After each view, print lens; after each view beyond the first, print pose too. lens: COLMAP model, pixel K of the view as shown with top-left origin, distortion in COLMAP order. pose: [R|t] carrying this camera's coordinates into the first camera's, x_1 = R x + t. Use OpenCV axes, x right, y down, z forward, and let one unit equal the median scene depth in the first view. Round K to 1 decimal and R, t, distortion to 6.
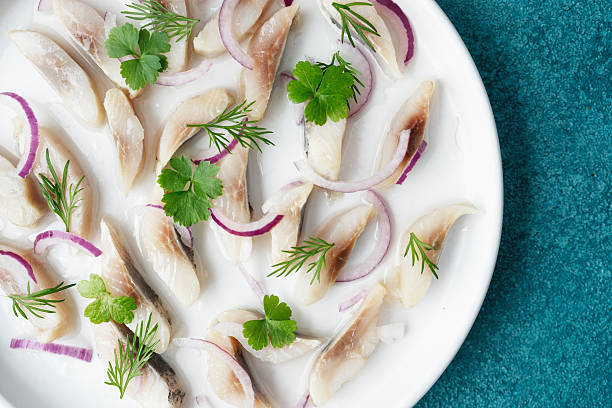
lens RADIAL K [[773.9, 0, 306.0], [0, 773.9, 204.0], [0, 0, 1]] dist [0.129081, 0.072511]
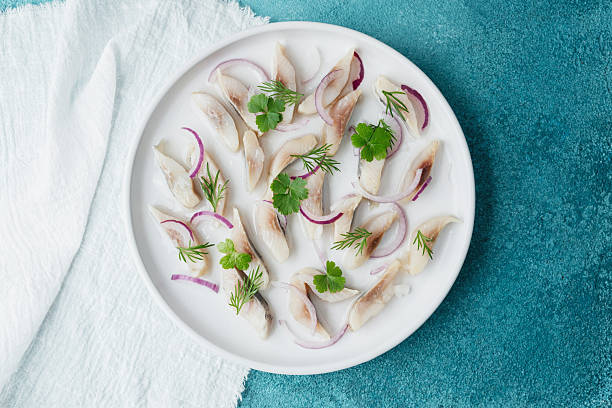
lens RADIAL K [[773.9, 0, 306.0], [0, 773.9, 204.0], [0, 0, 1]] dist [0.129081, 0.072511]
pose [[0.996505, 0.083356, 0.005416, -0.118531], [-0.083048, 0.995616, -0.043023, 0.072406], [-0.008979, 0.042423, 0.999059, -0.664148]]
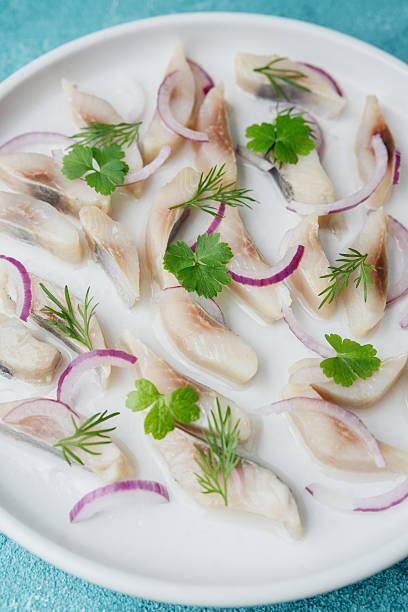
lens RADIAL K [[773.9, 0, 203.1], [0, 773.9, 315.2], [0, 0, 1]] dist [0.129081, 0.072511]
pose [[0.913015, -0.367284, 0.177499, -0.328498], [0.407915, 0.818884, -0.403774, 0.400661], [0.002948, 0.441057, 0.897474, 0.202014]]
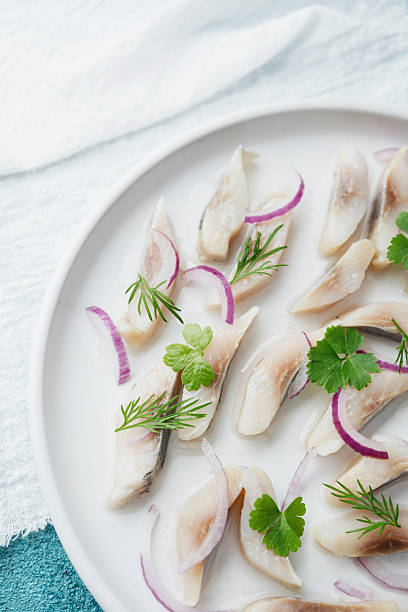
lens RADIAL K [[773.9, 0, 203.1], [0, 773.9, 315.2], [0, 0, 1]] dist [0.129081, 0.072511]
pose [[0.592818, 0.783785, -0.185061, -0.116491], [-0.798977, 0.543575, -0.257221, 0.324379], [-0.101011, 0.300345, 0.948467, 0.110861]]
